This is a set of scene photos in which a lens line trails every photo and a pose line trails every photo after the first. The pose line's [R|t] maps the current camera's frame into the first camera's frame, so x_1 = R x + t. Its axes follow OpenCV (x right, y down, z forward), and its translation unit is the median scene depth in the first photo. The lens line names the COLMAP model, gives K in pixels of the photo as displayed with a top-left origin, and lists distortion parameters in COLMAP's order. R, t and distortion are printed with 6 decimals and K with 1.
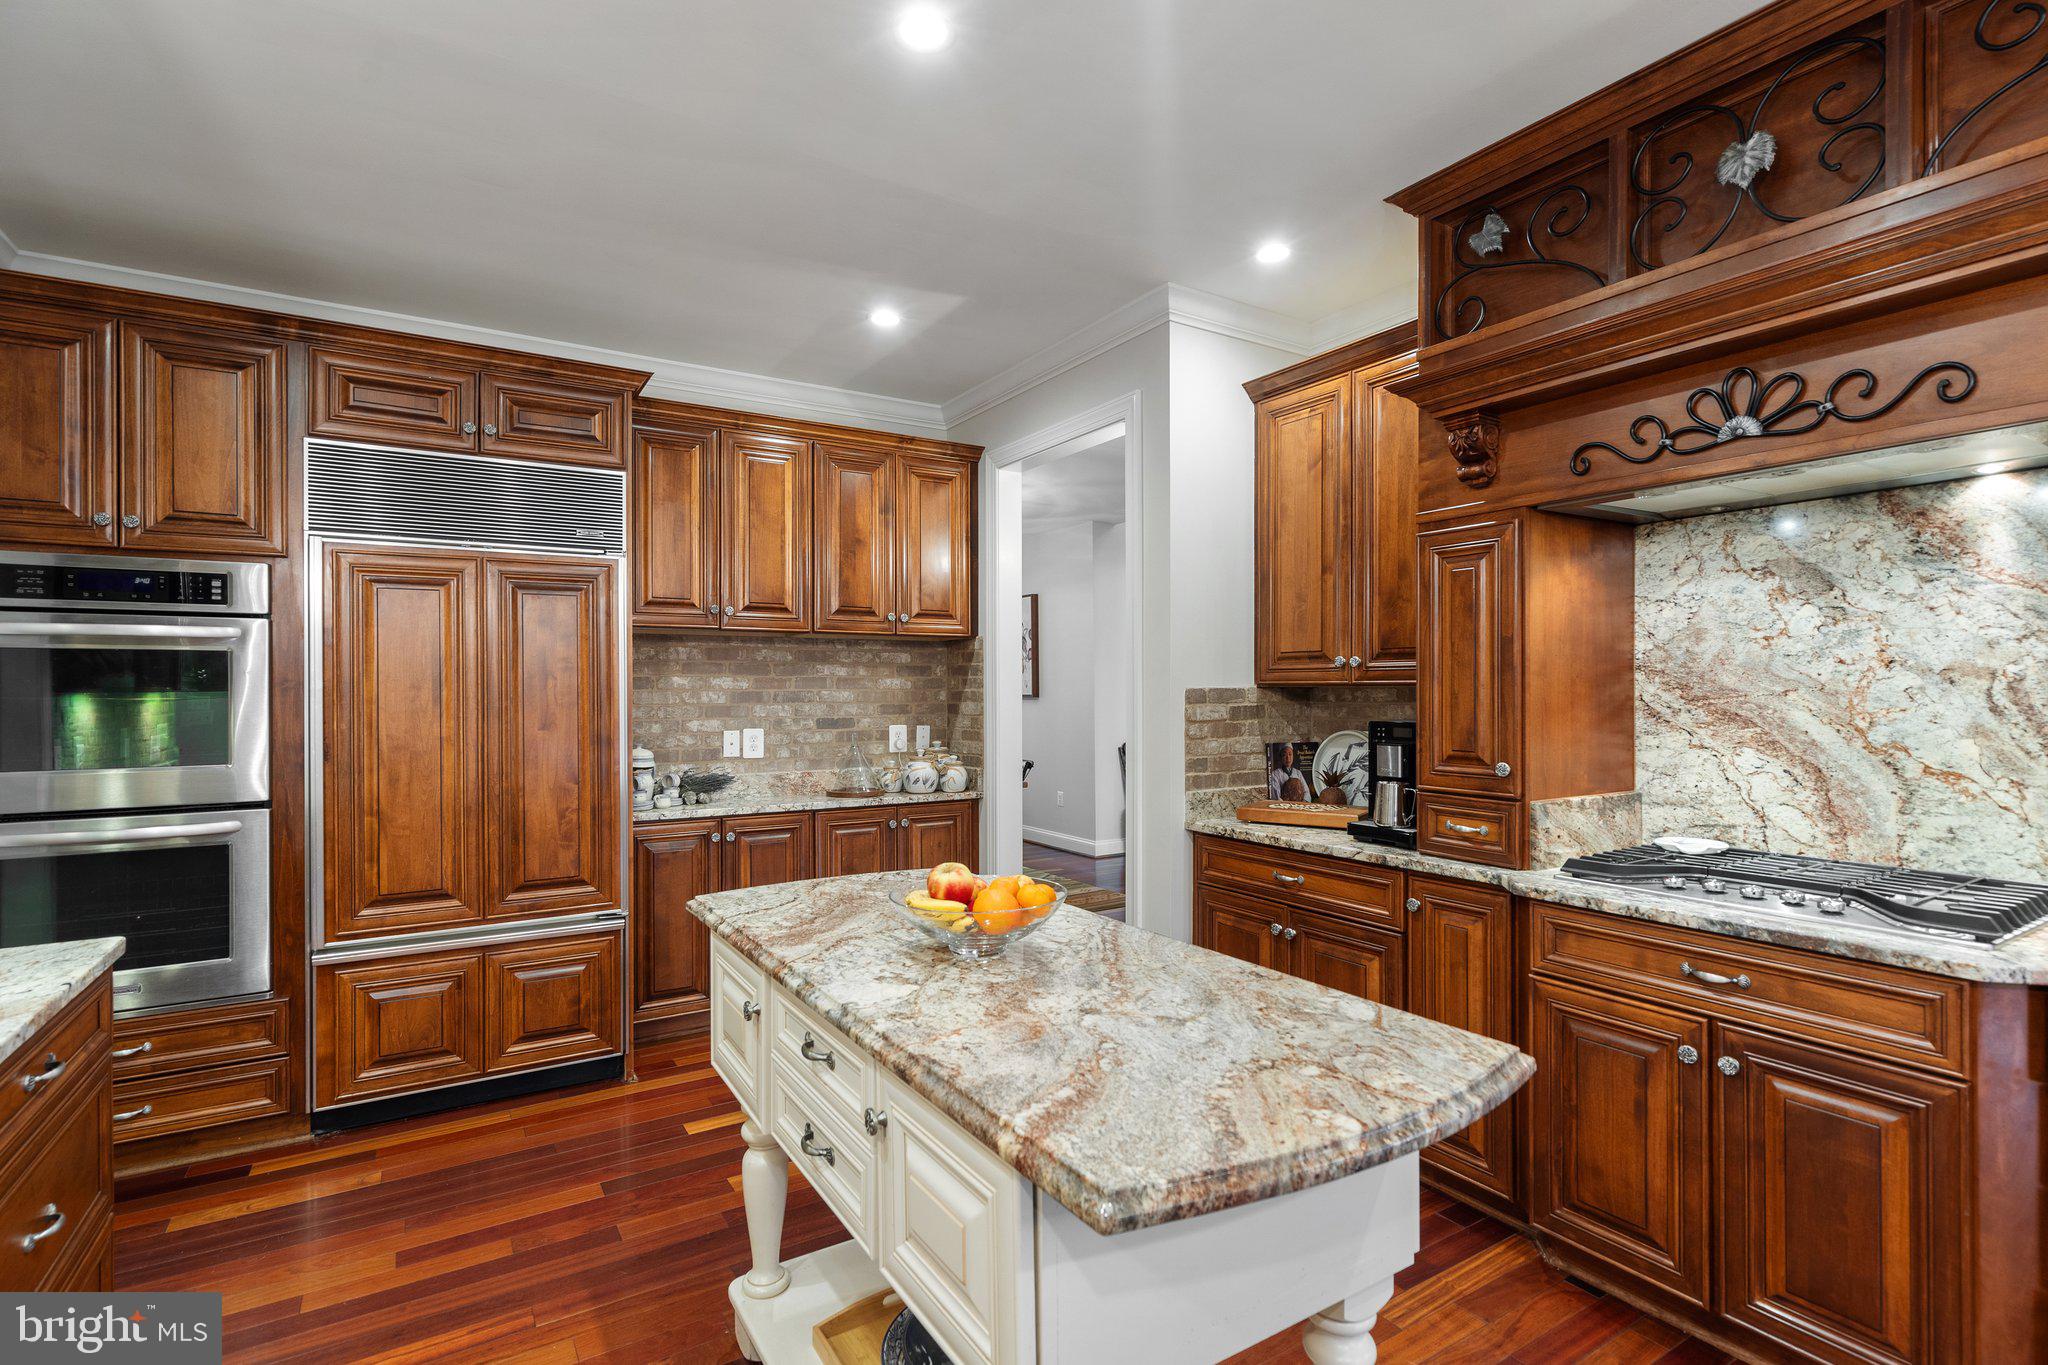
lens RADIAL K [[965.8, 0, 1013.6], [0, 965.8, 684.9], [0, 0, 1]] dist [0.000306, 0.000472]
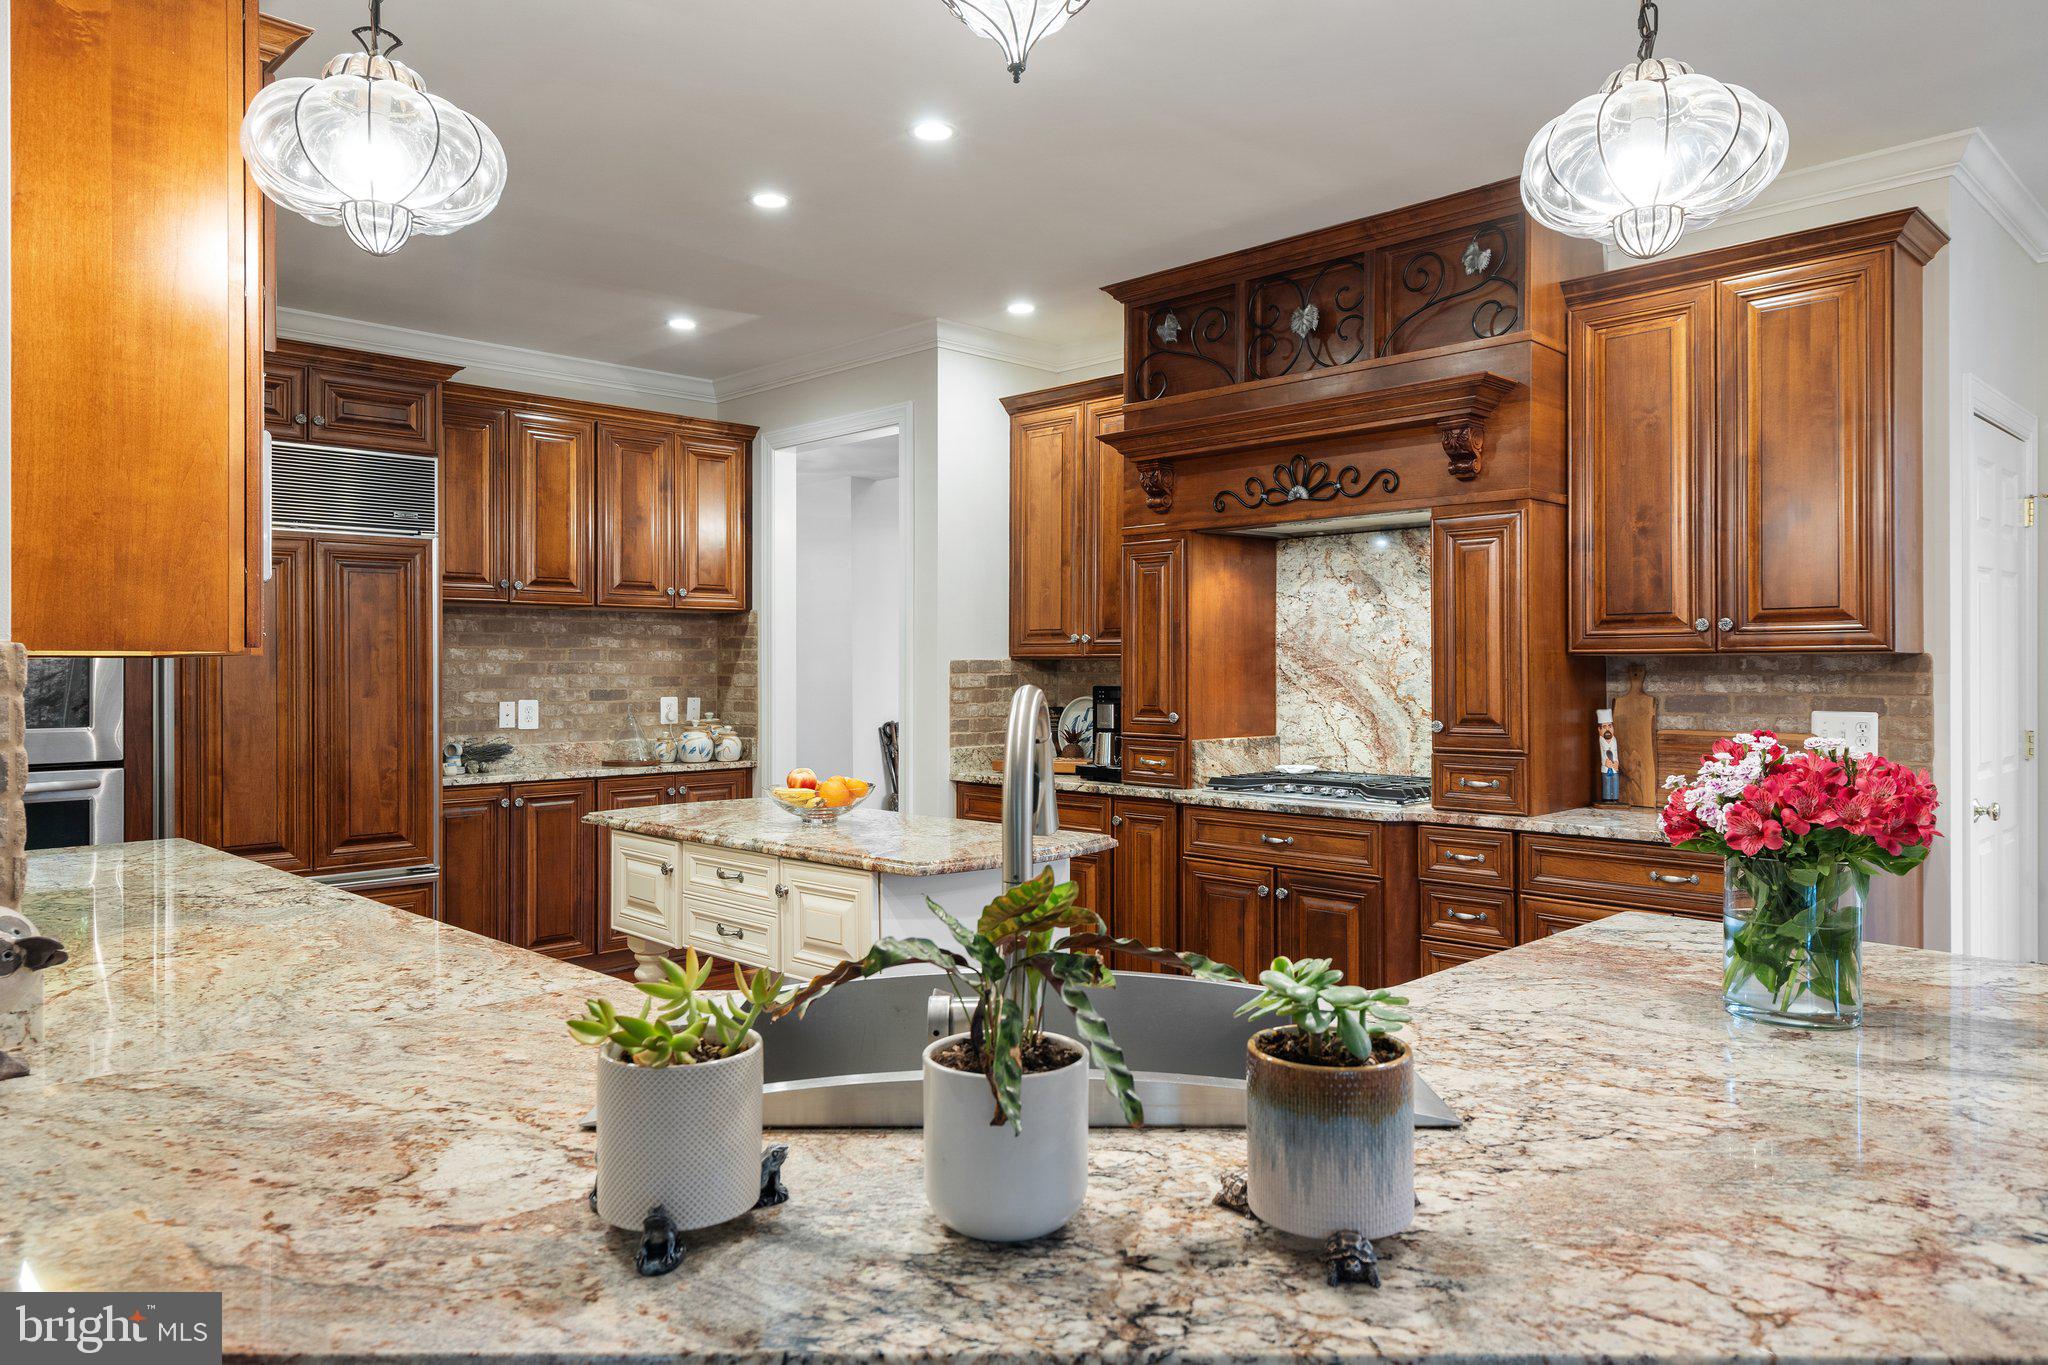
lens RADIAL K [[1349.8, 0, 1026.0], [0, 1349.8, 659.7], [0, 0, 1]] dist [0.007003, 0.001104]
pose [[0.973816, 0.002142, 0.227329, -0.111223], [-0.001973, 0.999998, -0.000970, 0.004743], [-0.227331, 0.000496, 0.973817, -0.651437]]
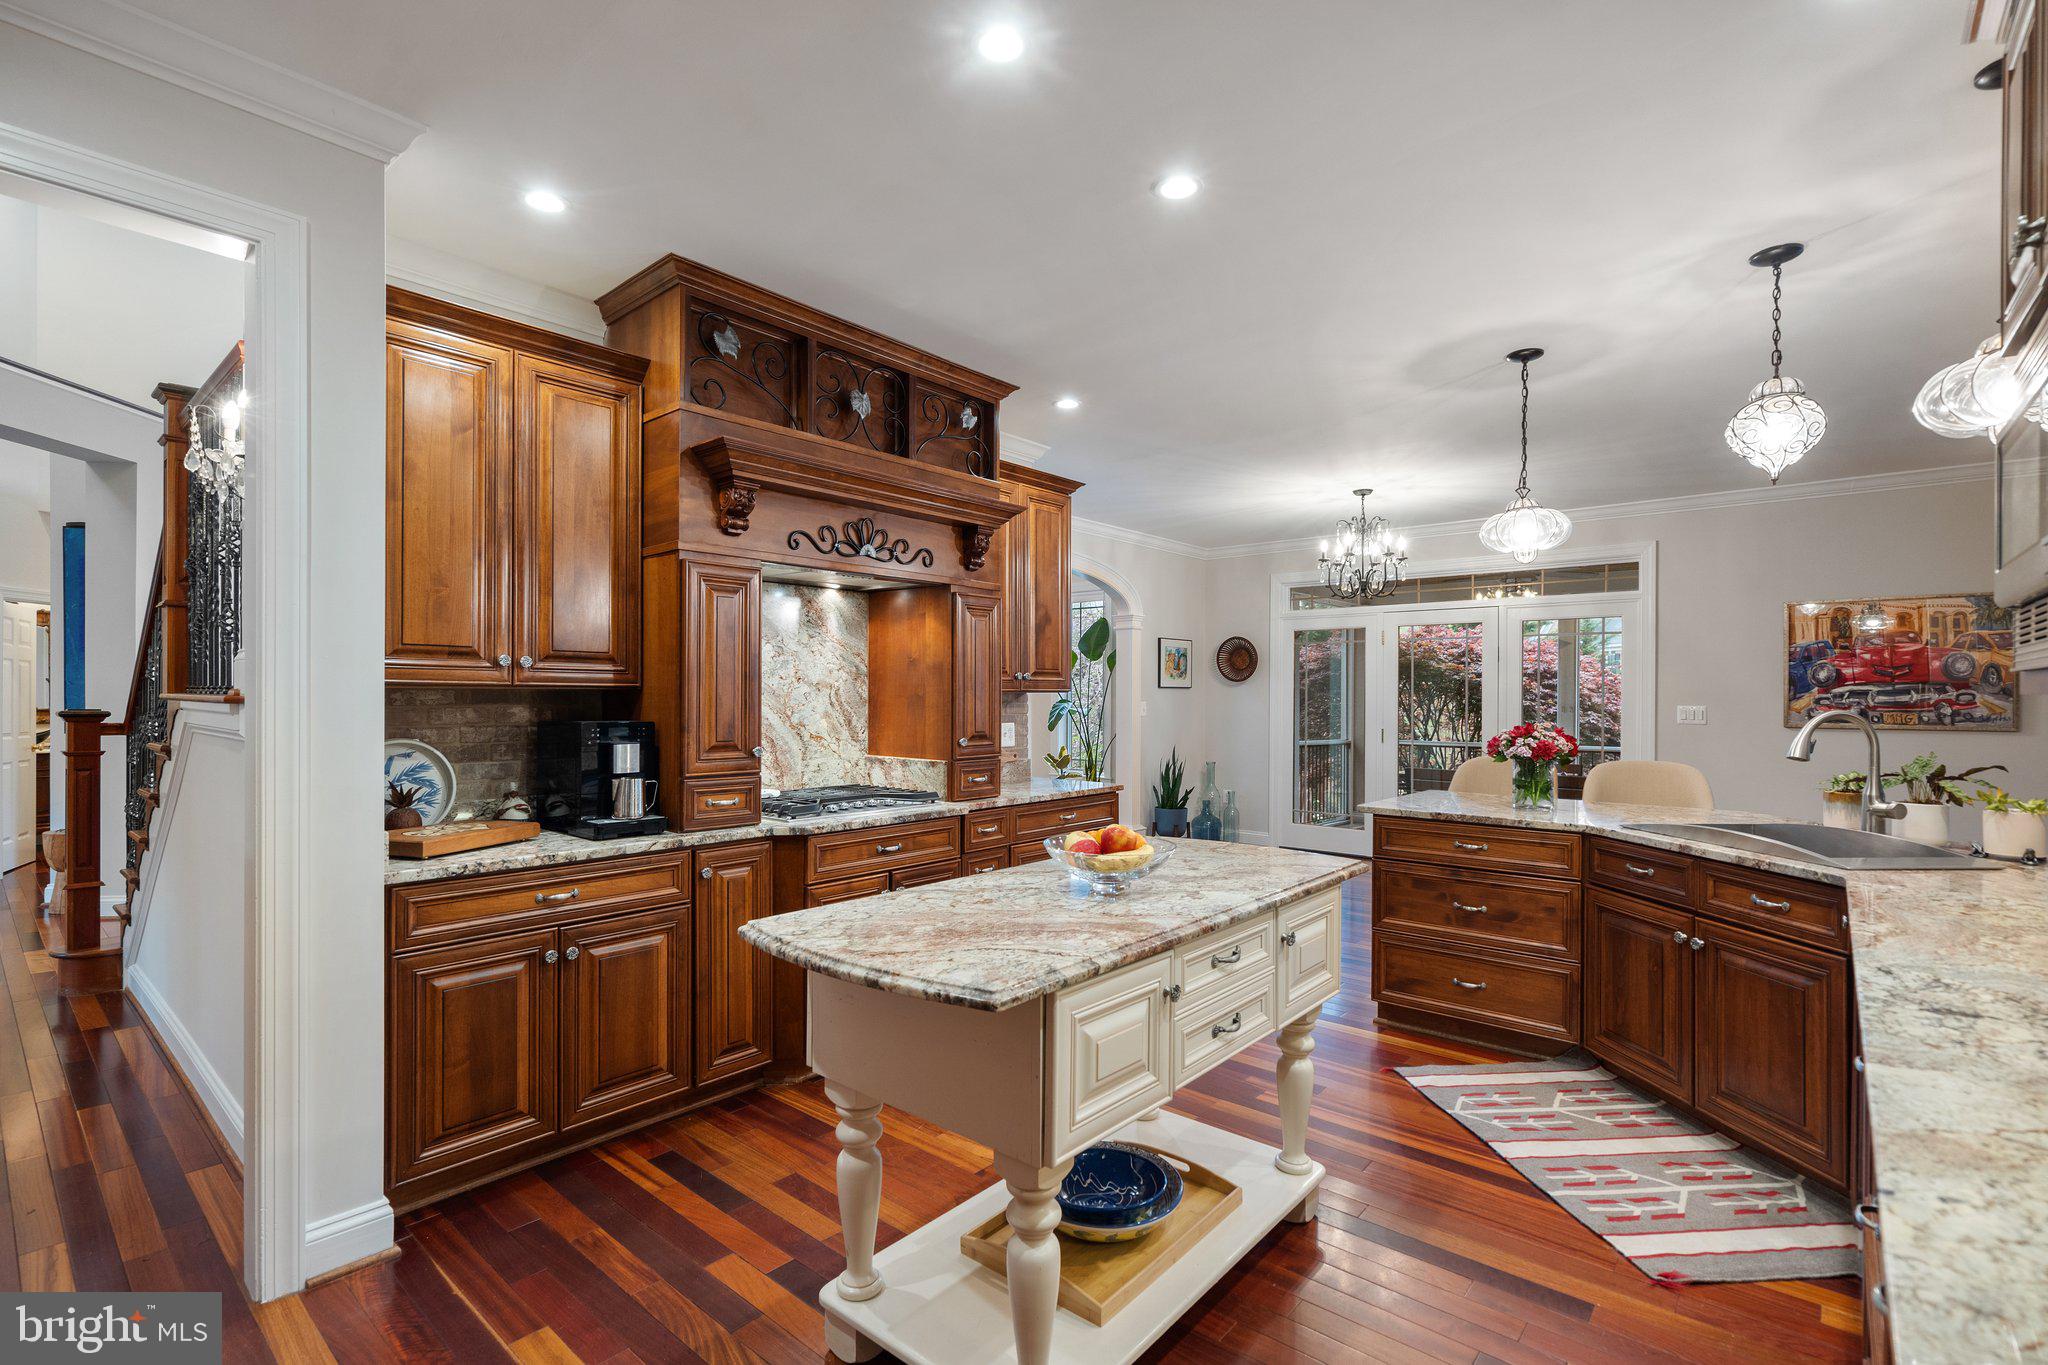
lens RADIAL K [[942.7, 0, 1012.9], [0, 942.7, 695.0], [0, 0, 1]] dist [-0.000142, 0.000049]
pose [[-0.296417, 0.002630, 0.955055, -0.656616], [-0.008818, 0.999946, -0.005490, 0.009353], [-0.955018, -0.010049, -0.296377, 0.800193]]
